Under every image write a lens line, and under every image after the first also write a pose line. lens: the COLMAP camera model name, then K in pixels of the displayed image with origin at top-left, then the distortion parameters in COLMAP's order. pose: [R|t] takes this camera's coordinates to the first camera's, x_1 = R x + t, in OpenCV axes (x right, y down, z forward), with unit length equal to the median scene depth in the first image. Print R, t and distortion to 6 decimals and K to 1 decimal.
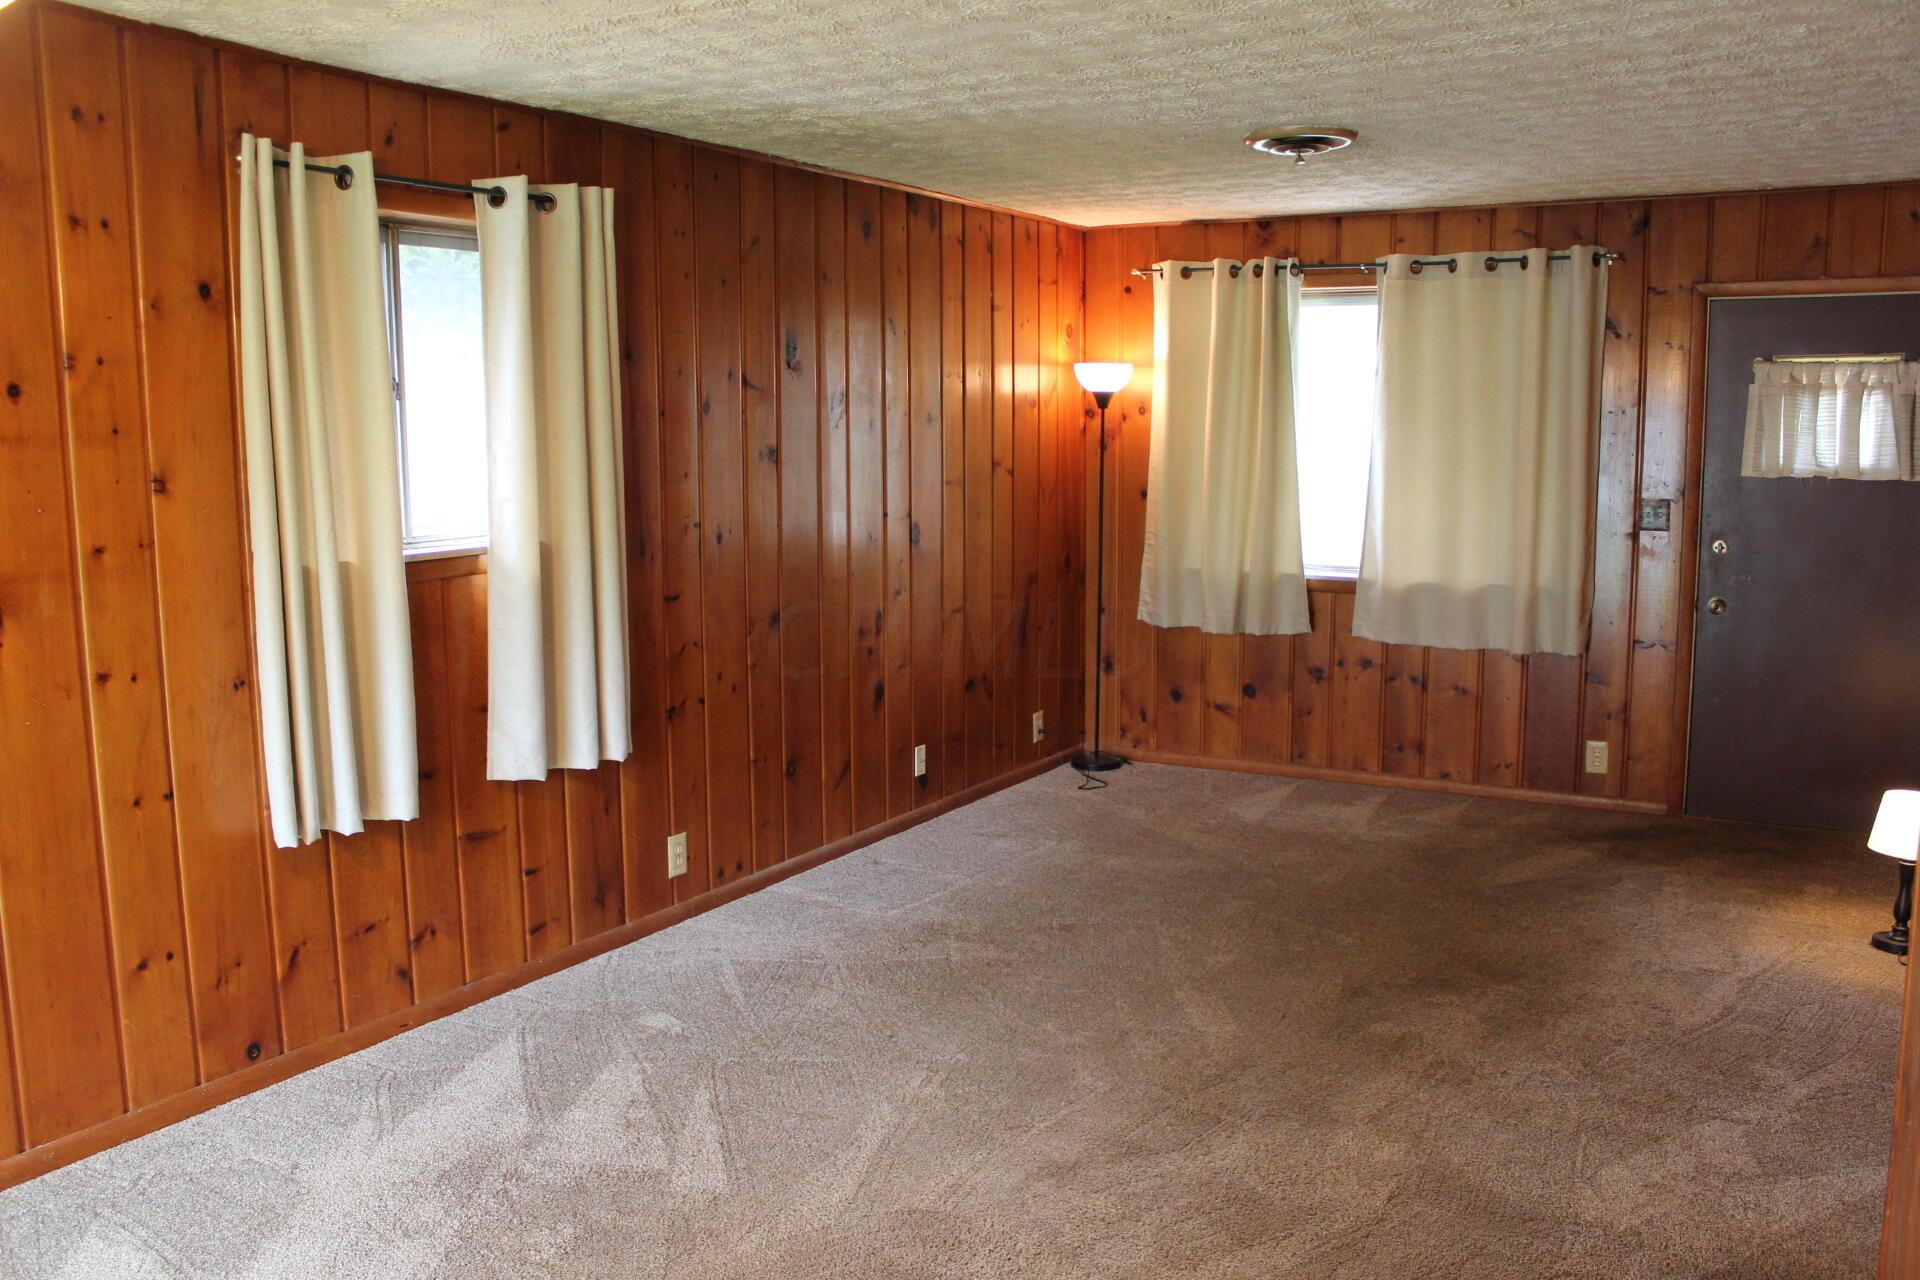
lens RADIAL K [[1608.2, 0, 960.0], [0, 1608.2, 640.0], [0, 0, 1]] dist [-0.157920, 0.125173]
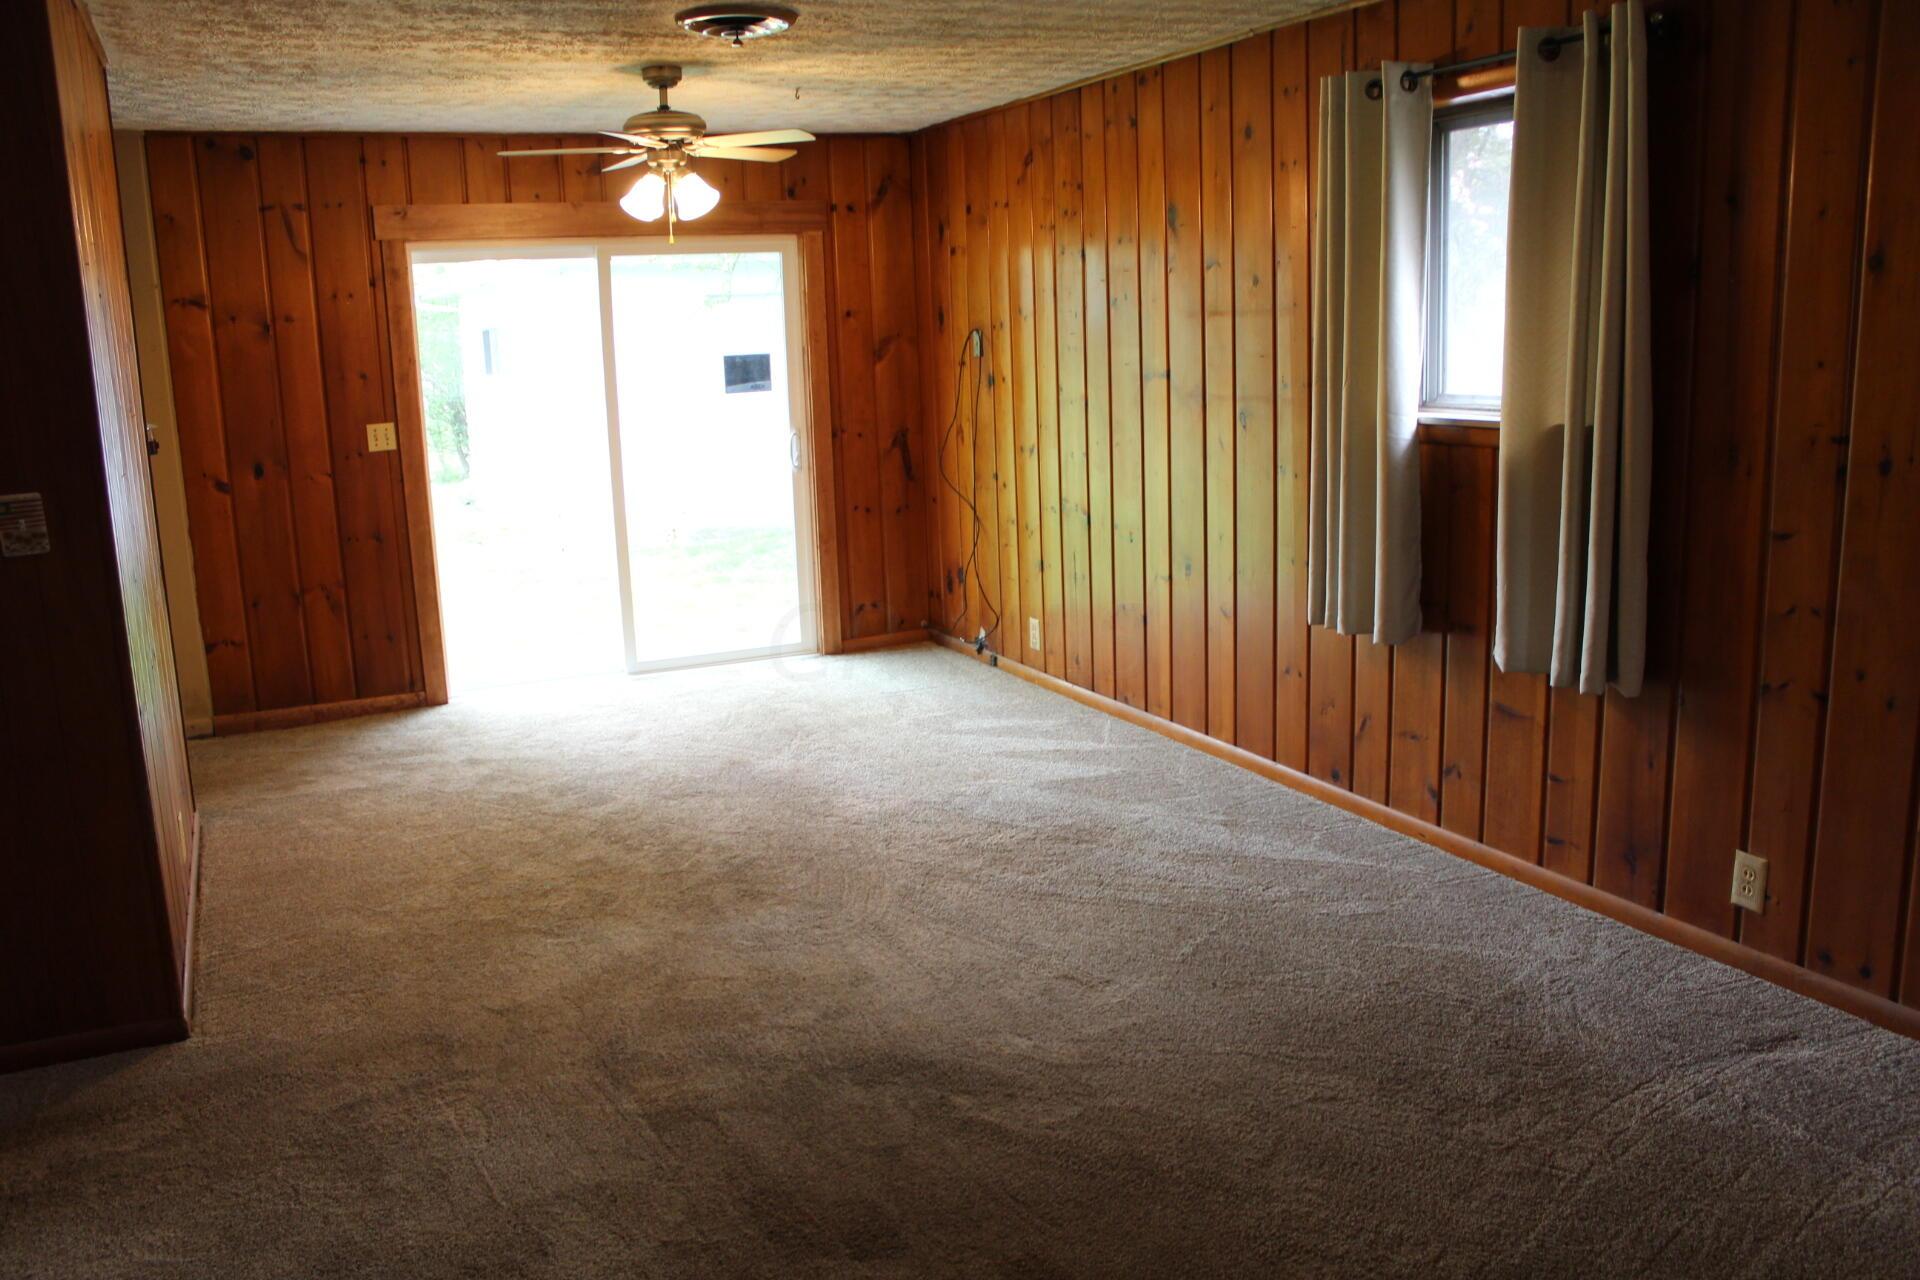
lens RADIAL K [[1608.2, 0, 960.0], [0, 1608.2, 640.0], [0, 0, 1]] dist [-0.157920, 0.125173]
pose [[-0.573660, 0.182005, -0.798616, 0.733952], [-0.070677, 0.960365, 0.269636, -0.175984], [0.816038, 0.211123, -0.538060, 1.331162]]
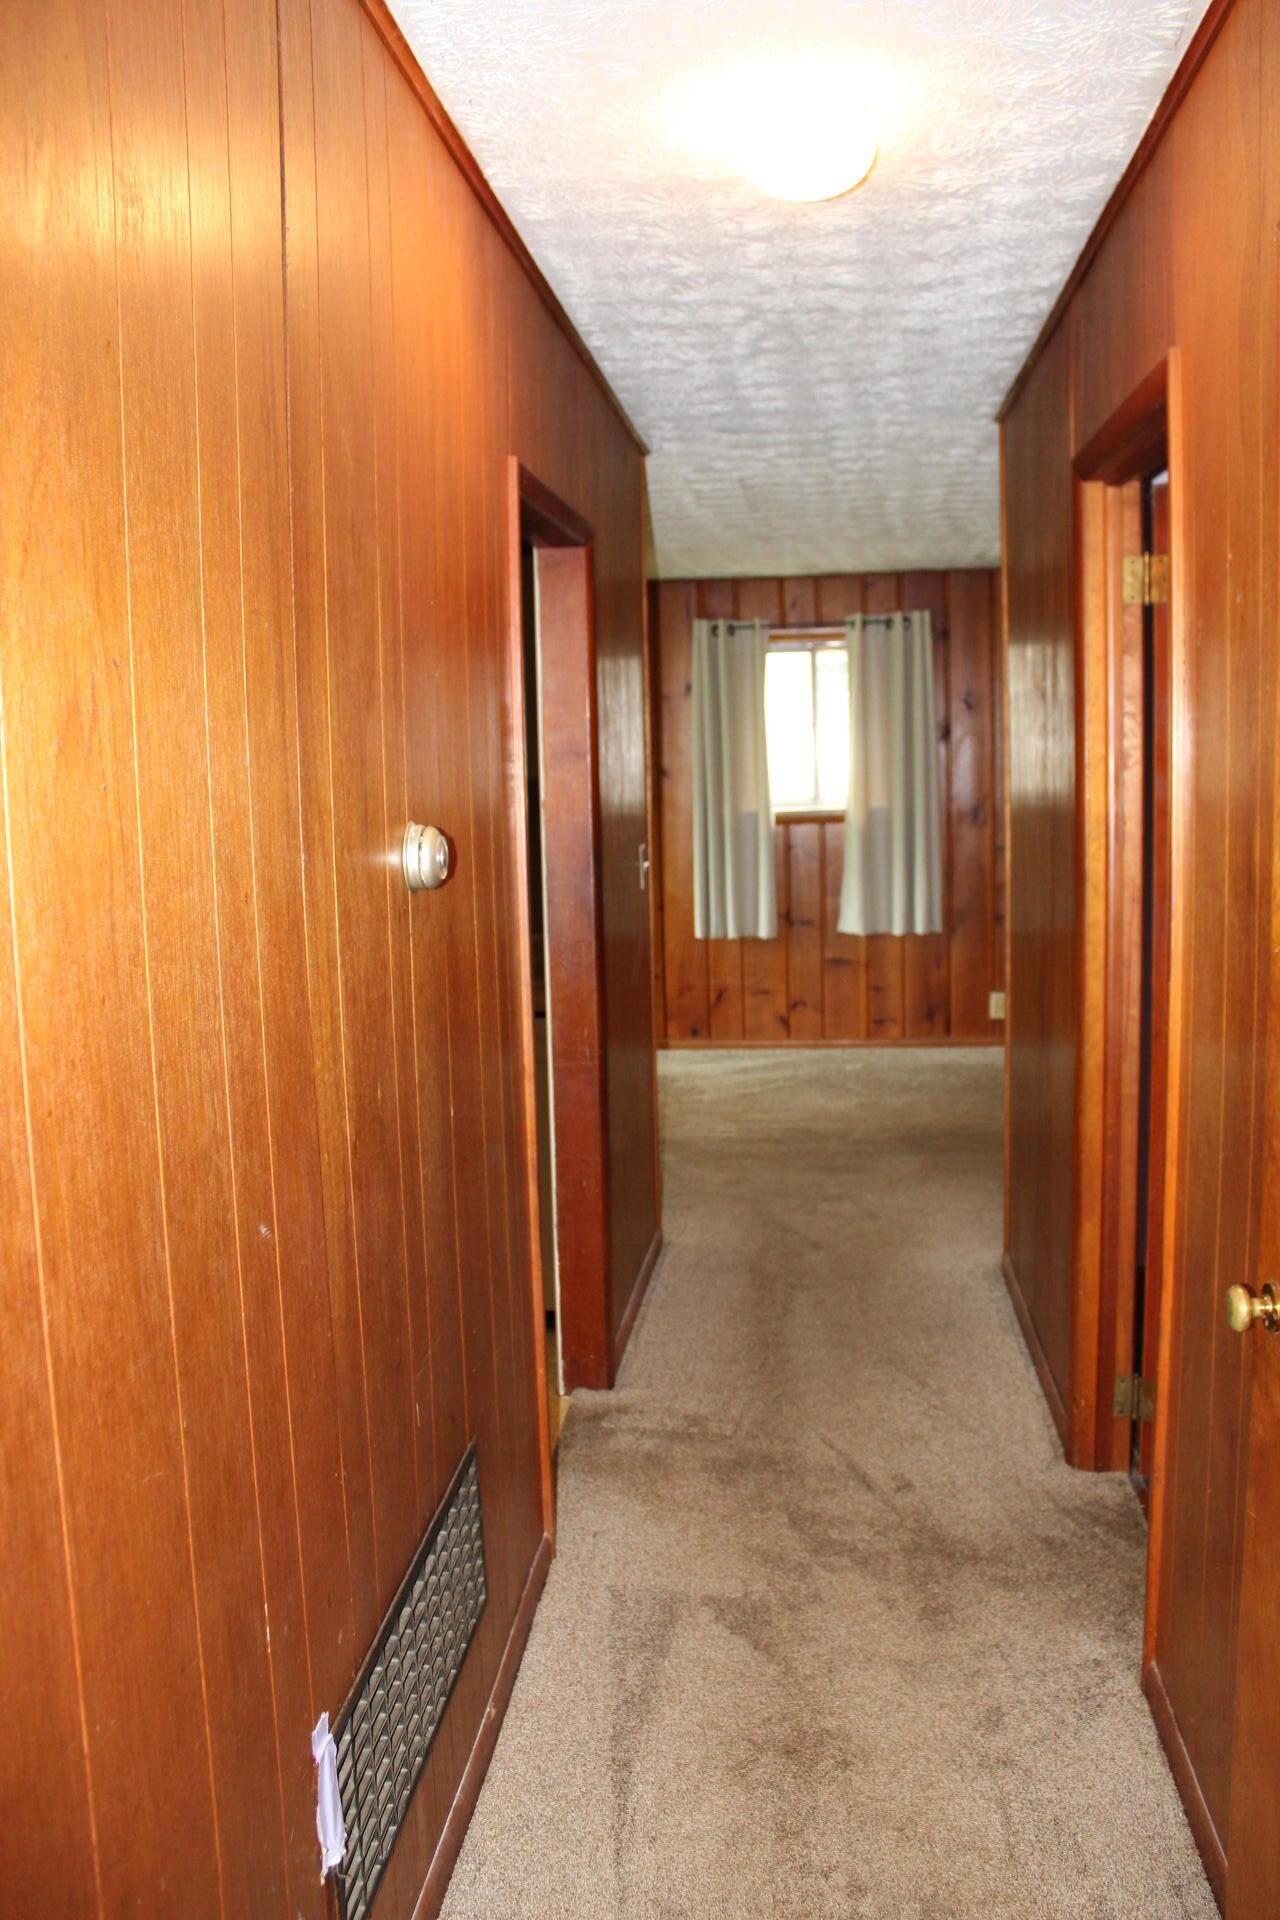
lens RADIAL K [[1608.2, 0, 640.0], [0, 1608.2, 960.0], [0, 0, 1]] dist [-0.157920, 0.125173]
pose [[0.416709, 0.104926, -0.902964, 1.417962], [-0.094767, 0.992918, 0.071645, 0.008184], [0.904087, 0.055716, 0.423701, -0.029485]]
